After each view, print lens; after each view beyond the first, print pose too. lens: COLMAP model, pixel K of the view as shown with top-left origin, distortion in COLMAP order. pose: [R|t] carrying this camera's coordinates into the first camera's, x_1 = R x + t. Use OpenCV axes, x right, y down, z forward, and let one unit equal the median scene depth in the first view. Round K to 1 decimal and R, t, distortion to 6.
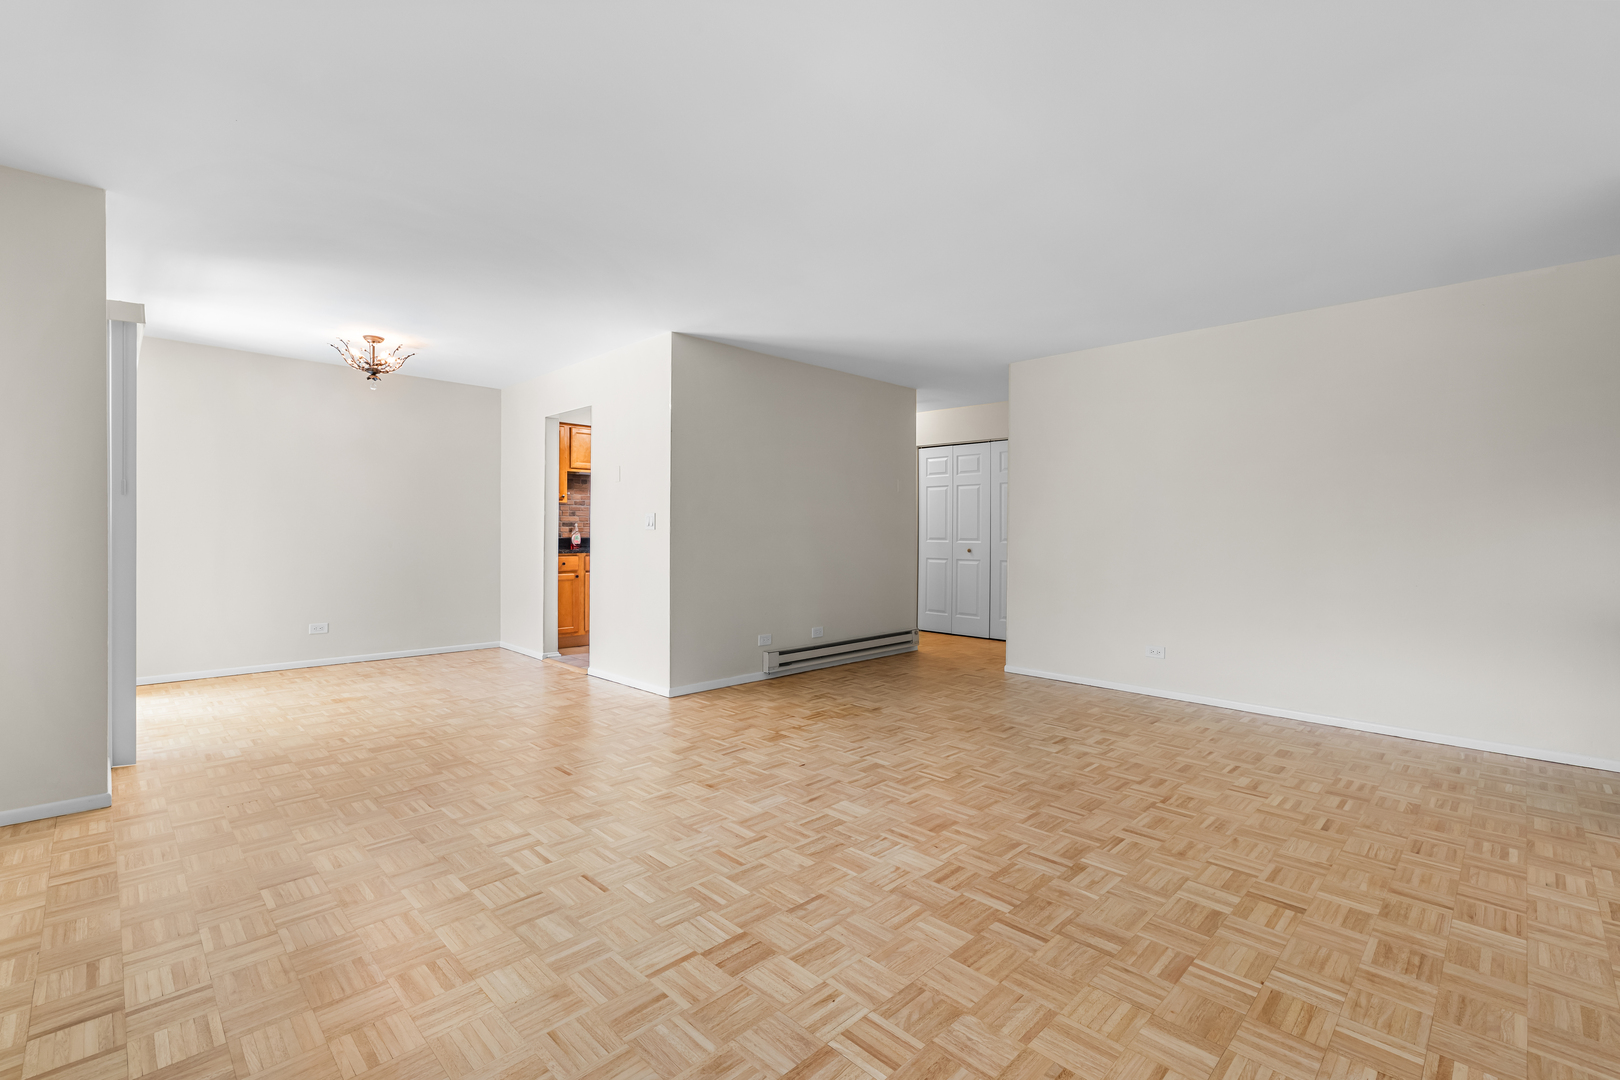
lens RADIAL K [[703.3, 0, 808.6], [0, 703.3, 537.2], [0, 0, 1]] dist [0.002294, 0.000426]
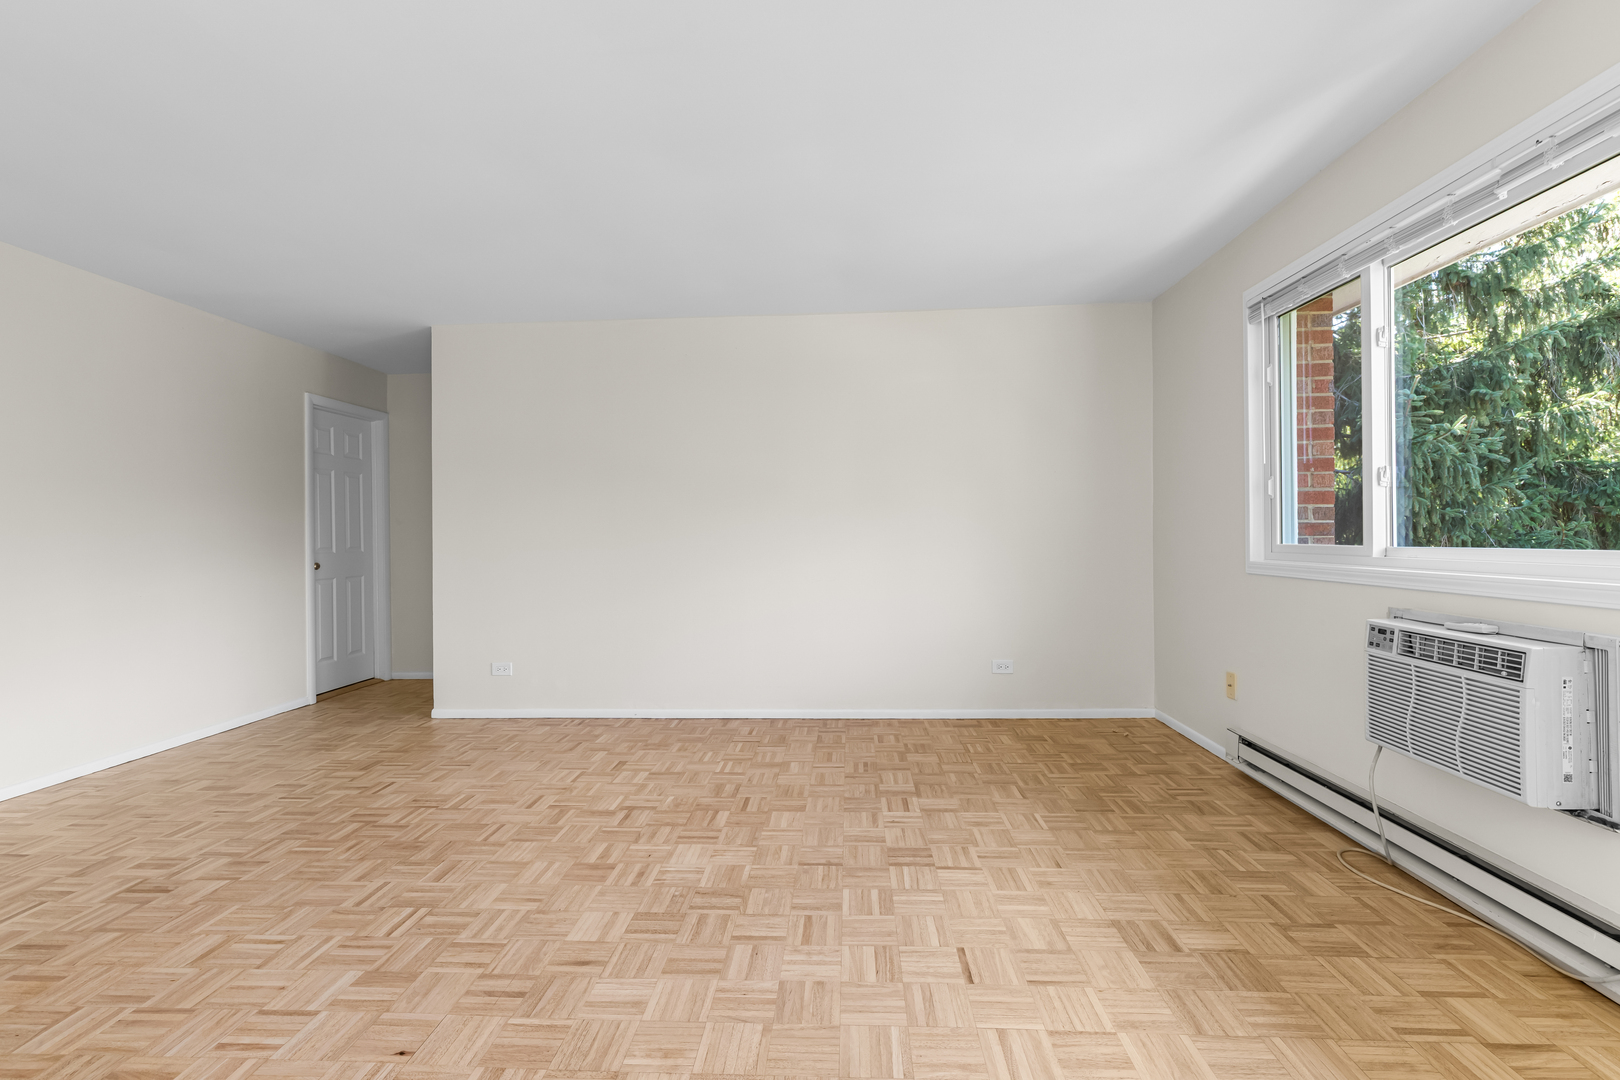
lens RADIAL K [[703.3, 0, 810.3], [0, 703.3, 534.8], [0, 0, 1]] dist [0.002294, 0.000426]
pose [[-0.664401, 0.002563, 0.747372, -0.529863], [0.016158, 0.999810, 0.010936, -0.012005], [-0.747201, 0.019342, -0.664316, 1.110267]]
